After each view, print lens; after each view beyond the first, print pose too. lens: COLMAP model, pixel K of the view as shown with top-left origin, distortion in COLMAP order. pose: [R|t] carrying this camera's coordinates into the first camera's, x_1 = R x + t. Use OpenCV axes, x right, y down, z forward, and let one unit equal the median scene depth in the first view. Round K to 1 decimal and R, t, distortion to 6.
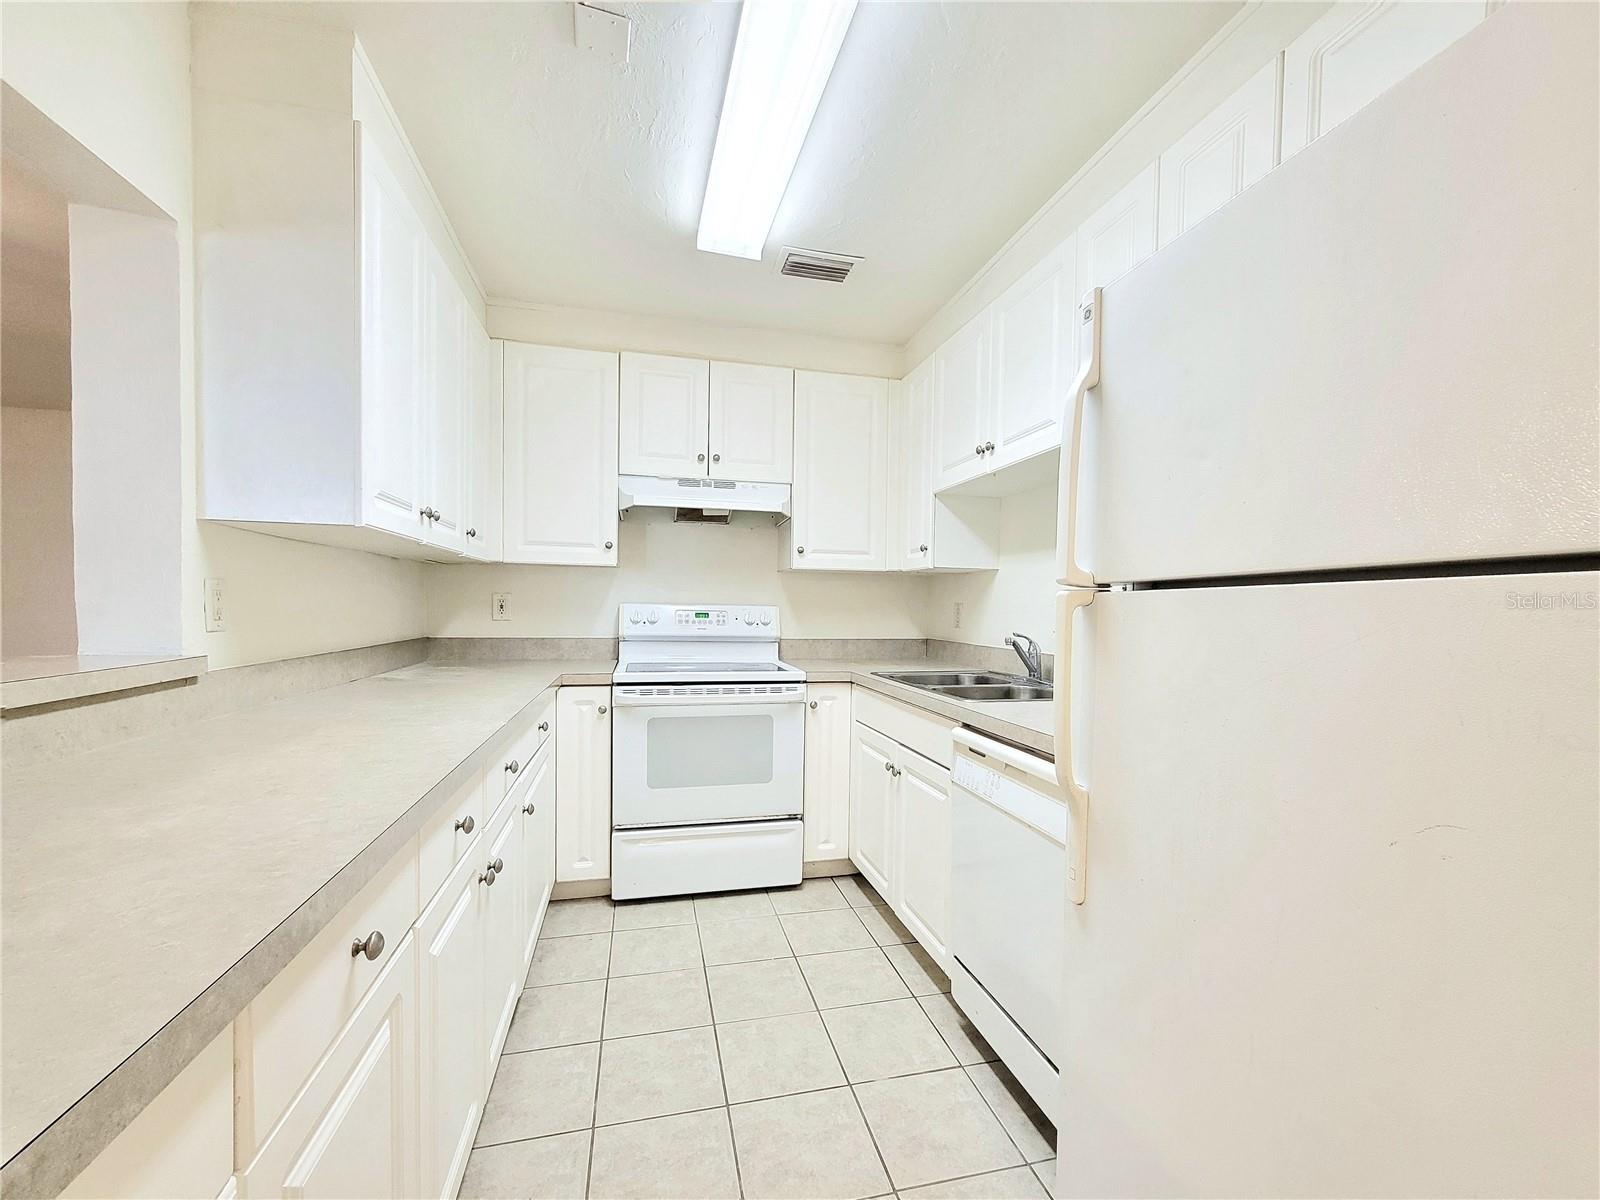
lens RADIAL K [[653.5, 0, 803.2], [0, 653.5, 632.5], [0, 0, 1]] dist [-0.009452, 0.000959]
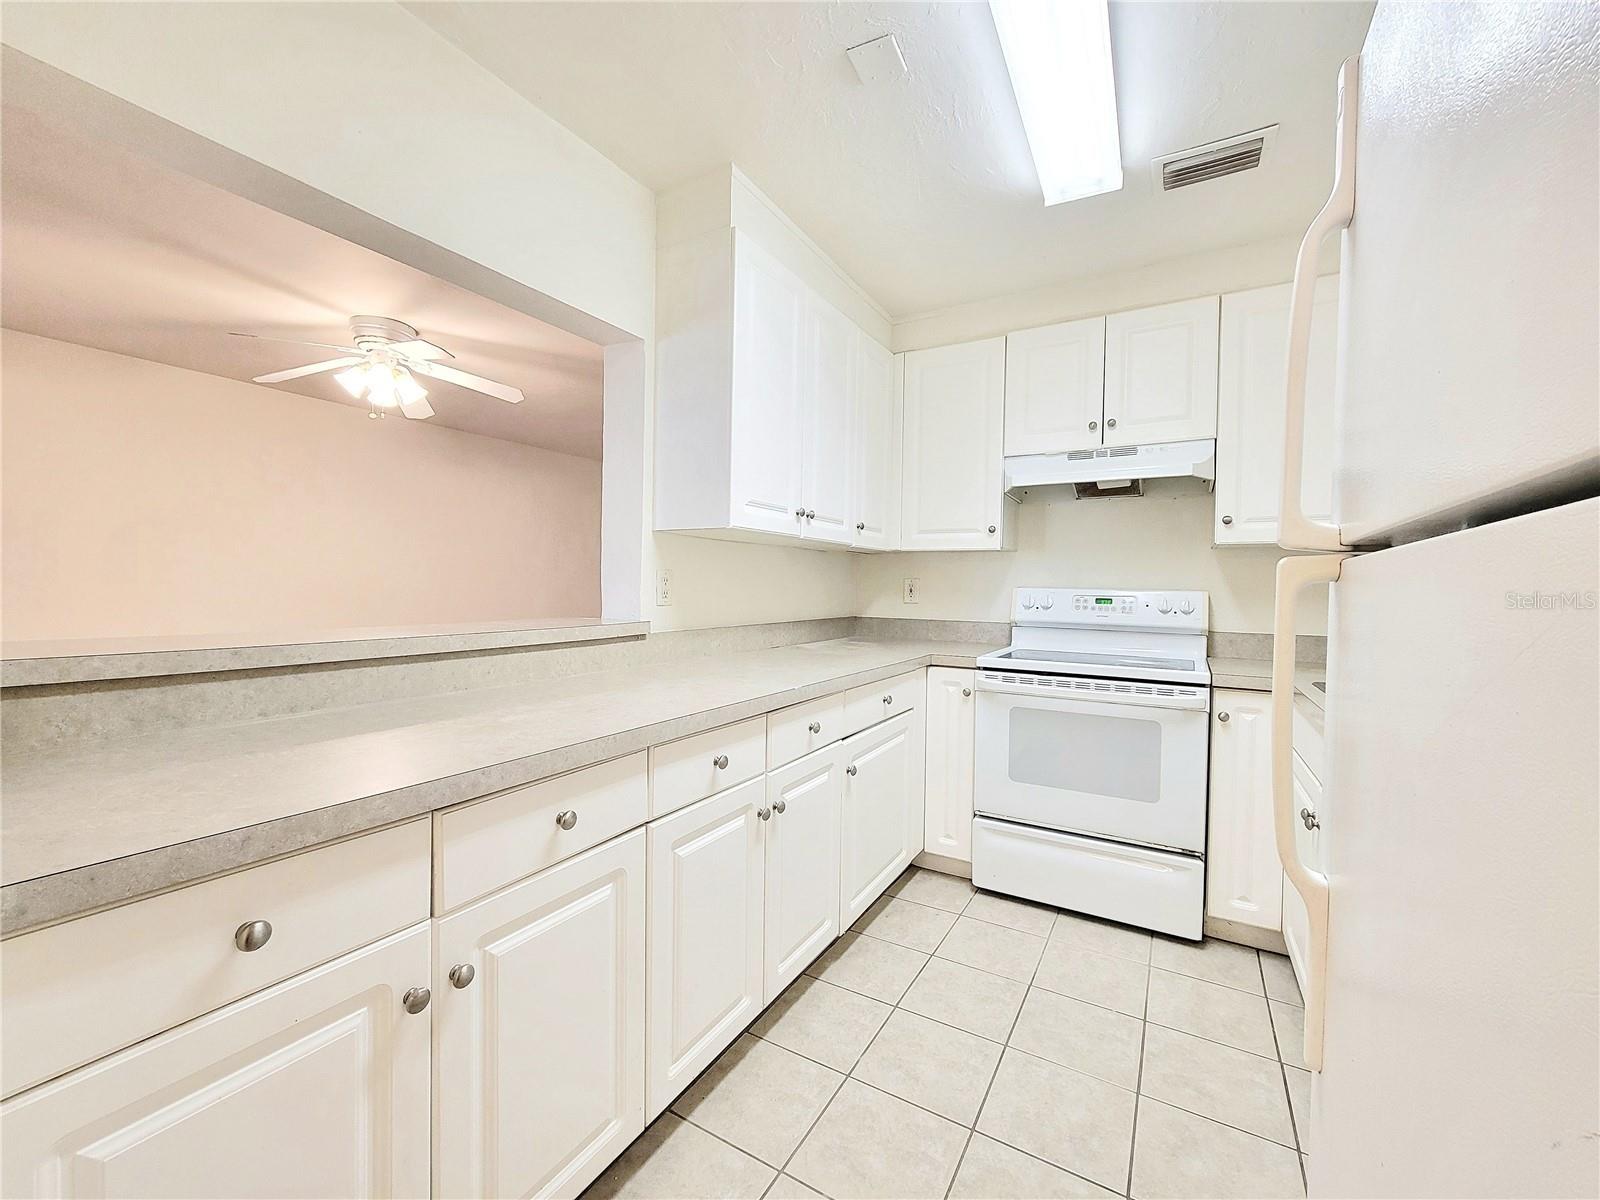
lens RADIAL K [[653.5, 0, 804.9], [0, 653.5, 603.9], [0, 0, 1]] dist [-0.009452, 0.000959]
pose [[0.710968, 0.013927, -0.703086, 0.208840], [-0.031515, 0.999430, -0.012072, 0.001397], [0.702518, 0.030740, 0.711002, 0.094145]]
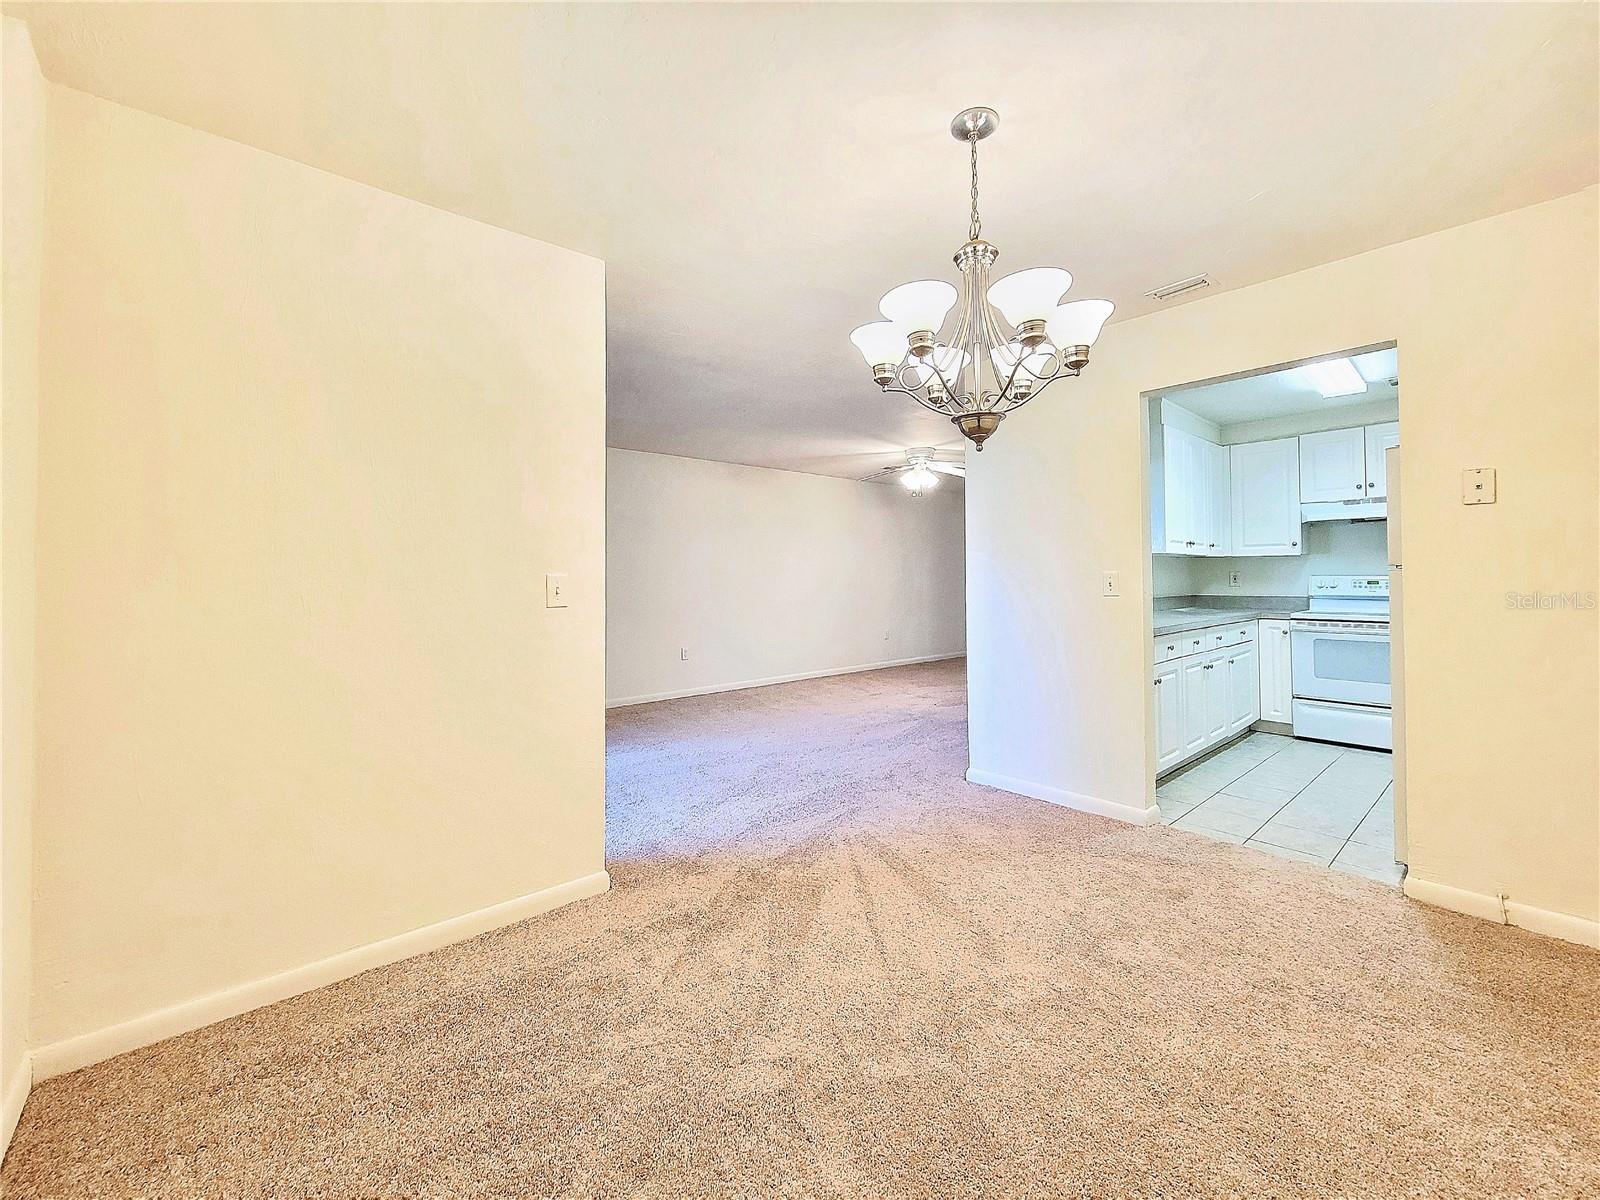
lens RADIAL K [[653.5, 0, 795.0], [0, 653.5, 567.6], [0, 0, 1]] dist [-0.009452, 0.000959]
pose [[0.443896, -0.034369, -0.895419, 0.710758], [-0.019373, 0.998663, -0.047936, 0.044427], [0.895869, 0.038625, 0.442637, -1.049281]]
